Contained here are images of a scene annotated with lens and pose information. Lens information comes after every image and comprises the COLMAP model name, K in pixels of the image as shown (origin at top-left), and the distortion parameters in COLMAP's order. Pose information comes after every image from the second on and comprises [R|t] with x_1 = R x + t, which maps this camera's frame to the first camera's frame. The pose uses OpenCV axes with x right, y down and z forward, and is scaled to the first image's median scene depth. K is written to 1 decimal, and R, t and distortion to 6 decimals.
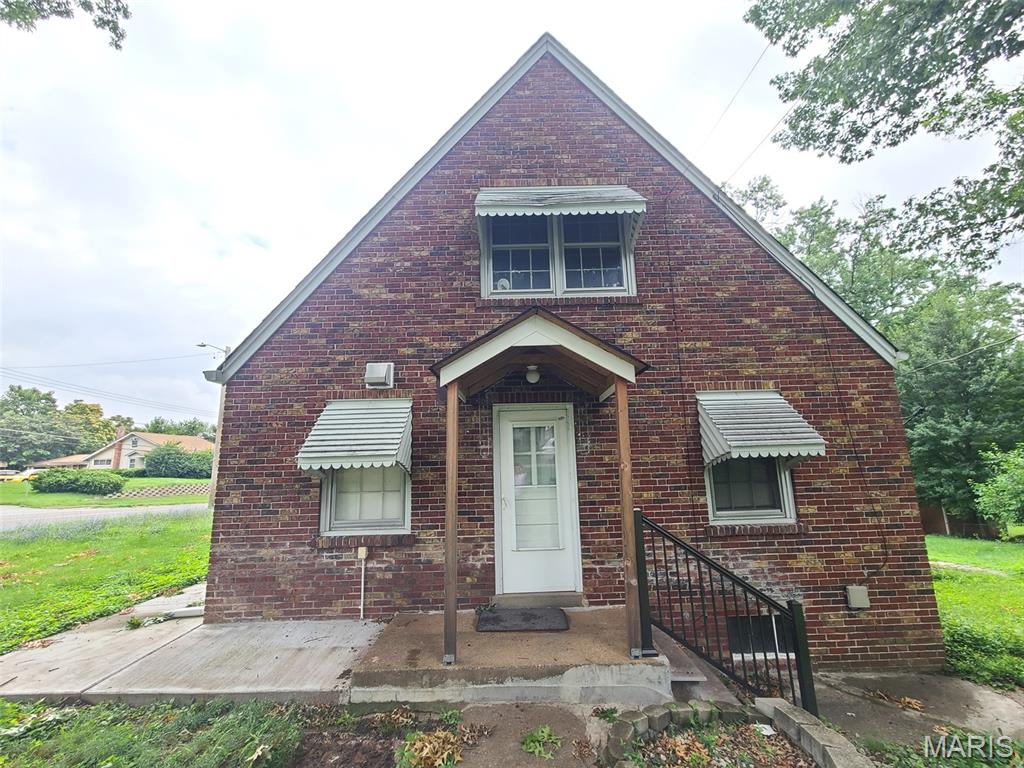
lens RADIAL K [[415.1, 0, 512.1], [0, 415.1, 381.3], [0, 0, 1]] dist [-0.002981, -0.000392]
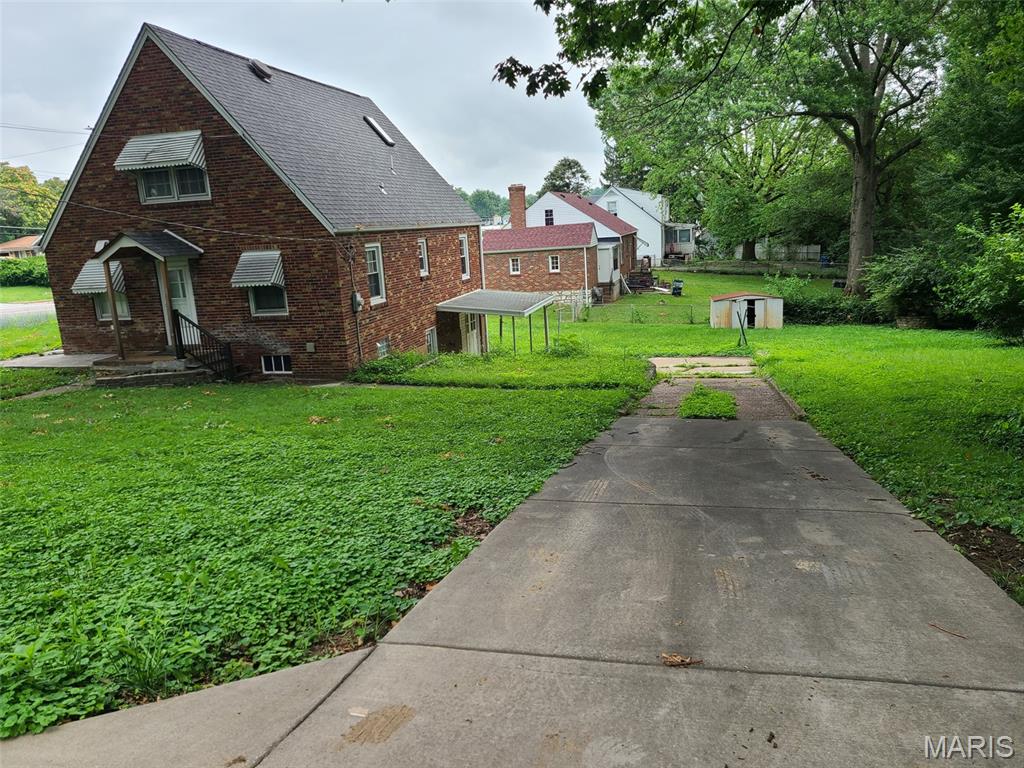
lens RADIAL K [[770.4, 0, 512.6], [0, 770.4, 385.7], [0, 0, 1]] dist [0.010071, -0.002161]
pose [[0.966087, 0.022449, -0.257237, 2.618216], [0.083150, 0.916102, 0.392228, -0.711404], [0.244461, -0.400316, 0.883168, -2.145839]]
